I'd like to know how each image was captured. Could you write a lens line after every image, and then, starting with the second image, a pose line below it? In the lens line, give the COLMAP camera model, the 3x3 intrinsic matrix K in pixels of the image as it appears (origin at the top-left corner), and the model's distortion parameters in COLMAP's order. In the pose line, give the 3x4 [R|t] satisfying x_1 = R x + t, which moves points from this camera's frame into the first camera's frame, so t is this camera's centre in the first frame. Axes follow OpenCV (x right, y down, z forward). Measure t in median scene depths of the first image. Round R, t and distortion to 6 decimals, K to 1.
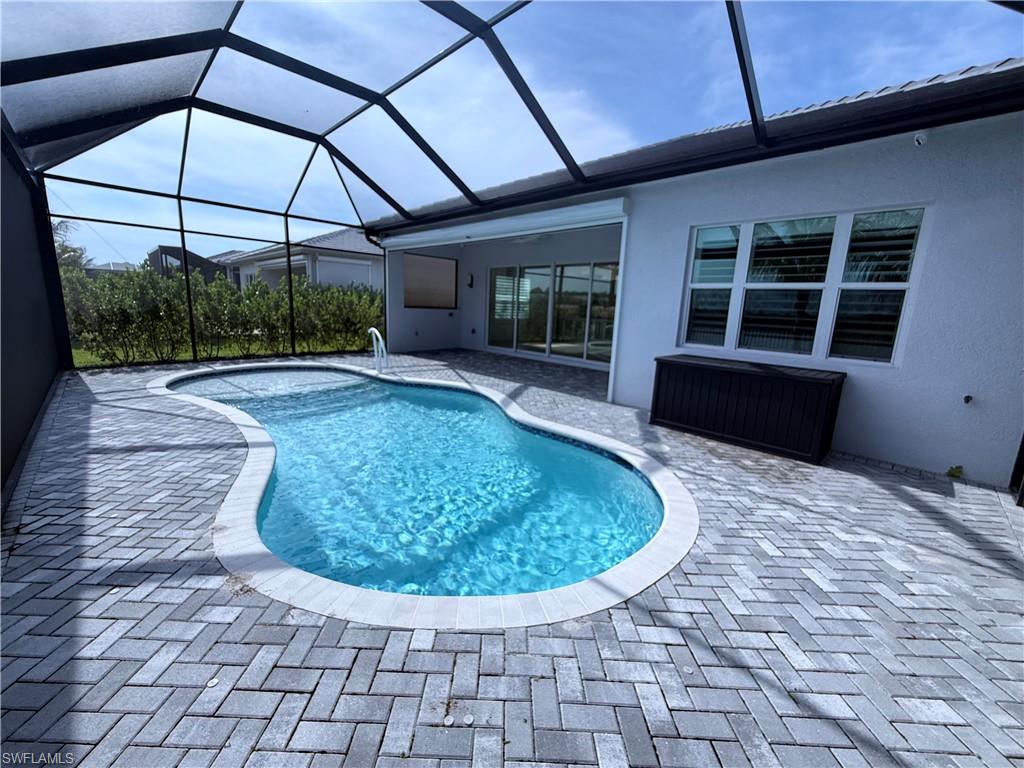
lens RADIAL K [[410.9, 0, 512.0], [0, 410.9, 384.0], [0, 0, 1]] dist [-0.000771, 0.000564]
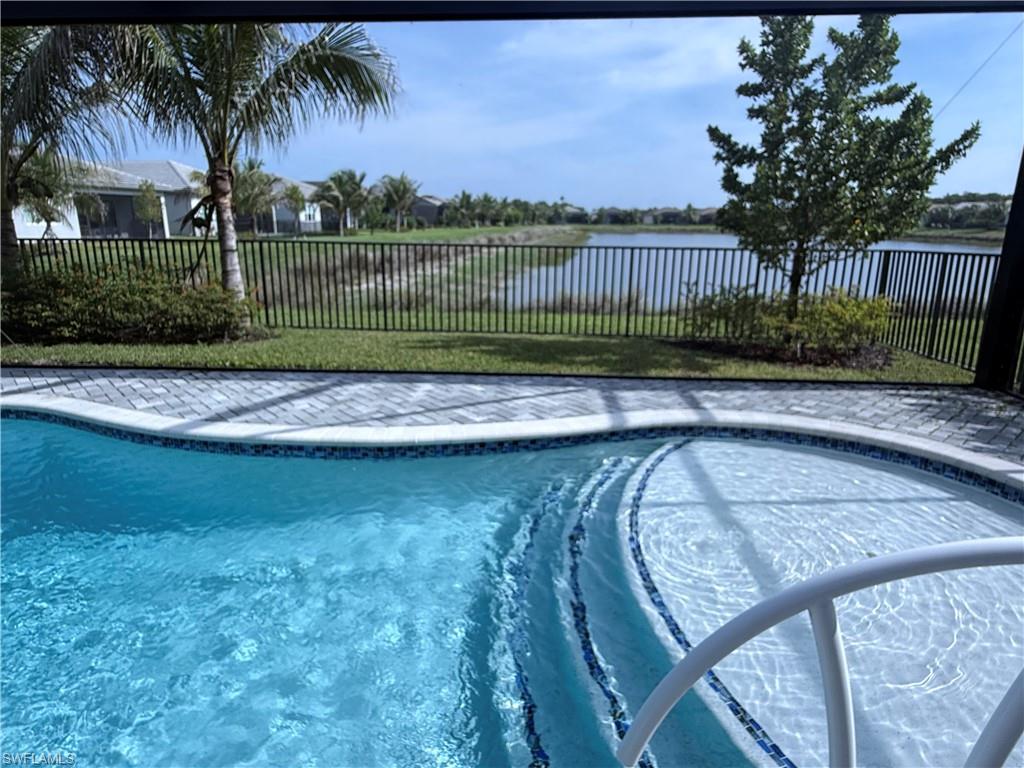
lens RADIAL K [[598.1, 0, 512.0], [0, 598.1, 384.0], [0, 0, 1]] dist [-0.018009, 0.000092]
pose [[-0.734980, 0.132632, -0.664992, -0.347909], [-0.162097, 0.917886, 0.362229, -0.379048], [0.658430, 0.374024, -0.653128, 2.016948]]
